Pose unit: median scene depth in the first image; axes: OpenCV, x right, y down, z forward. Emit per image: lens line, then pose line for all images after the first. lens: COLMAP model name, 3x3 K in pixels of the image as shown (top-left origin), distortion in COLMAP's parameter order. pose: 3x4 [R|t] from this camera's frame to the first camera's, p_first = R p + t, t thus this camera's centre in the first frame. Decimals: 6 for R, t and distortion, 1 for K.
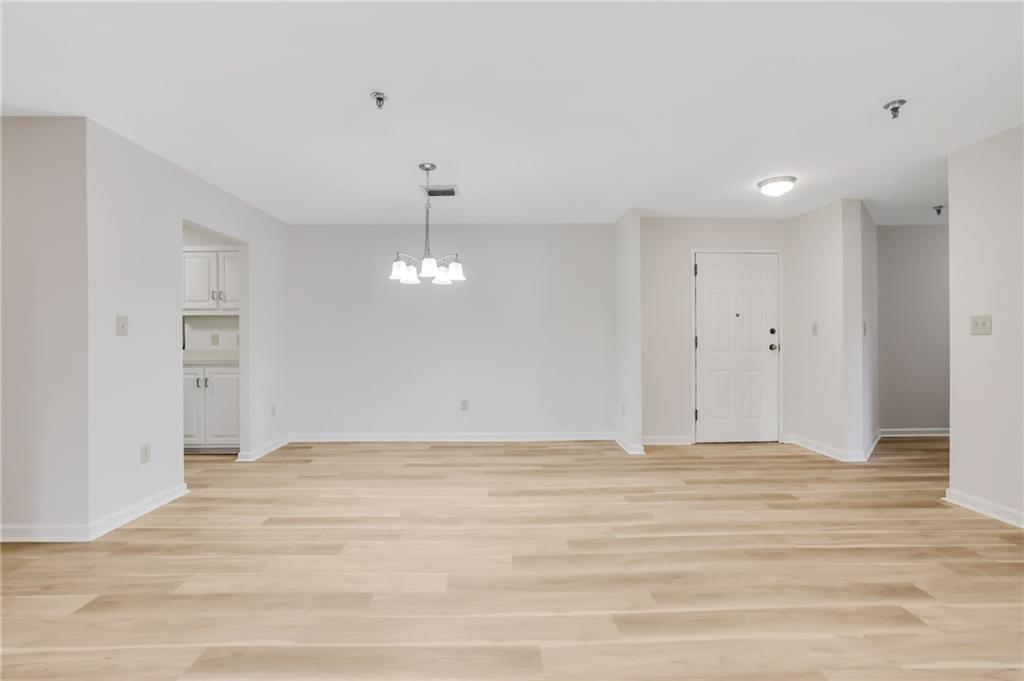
lens RADIAL K [[468.4, 0, 504.5], [0, 468.4, 337.7], [0, 0, 1]] dist [-0.010720, 0.004468]
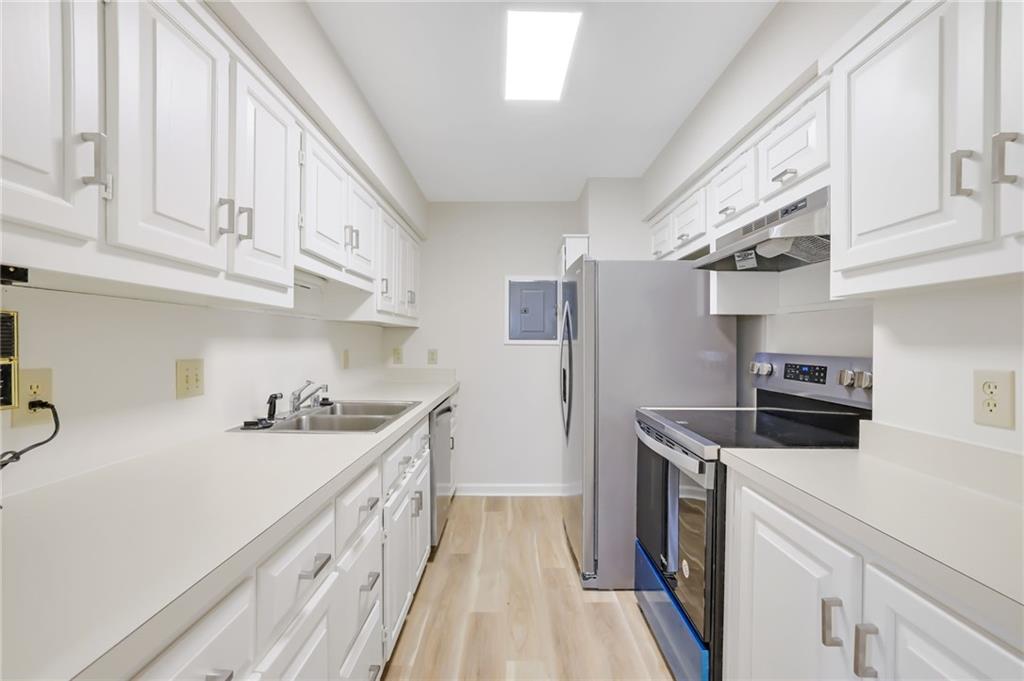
lens RADIAL K [[434.5, 0, 521.4], [0, 434.5, 338.4], [0, 0, 1]] dist [-0.015318, 0.002426]
pose [[-0.015089, -0.000551, -0.999886, -0.525575], [0.001161, 0.999999, -0.000568, -0.027742], [0.999885, -0.001170, -0.015088, 0.970270]]
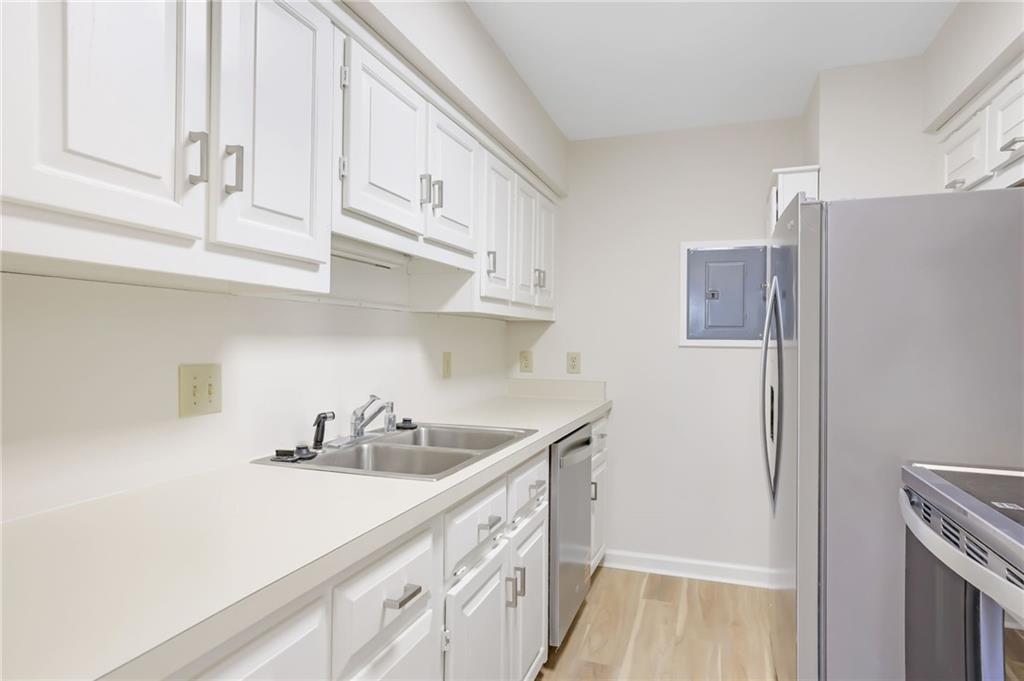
lens RADIAL K [[583.0, 0, 531.8], [0, 583.0, 343.2], [0, 0, 1]] dist [0.003535, 0.011361]
pose [[-0.341302, 0.008487, -0.939916, -0.601711], [-0.001347, 0.999954, 0.009518, -0.027526], [0.939953, 0.004514, -0.341274, 1.000987]]
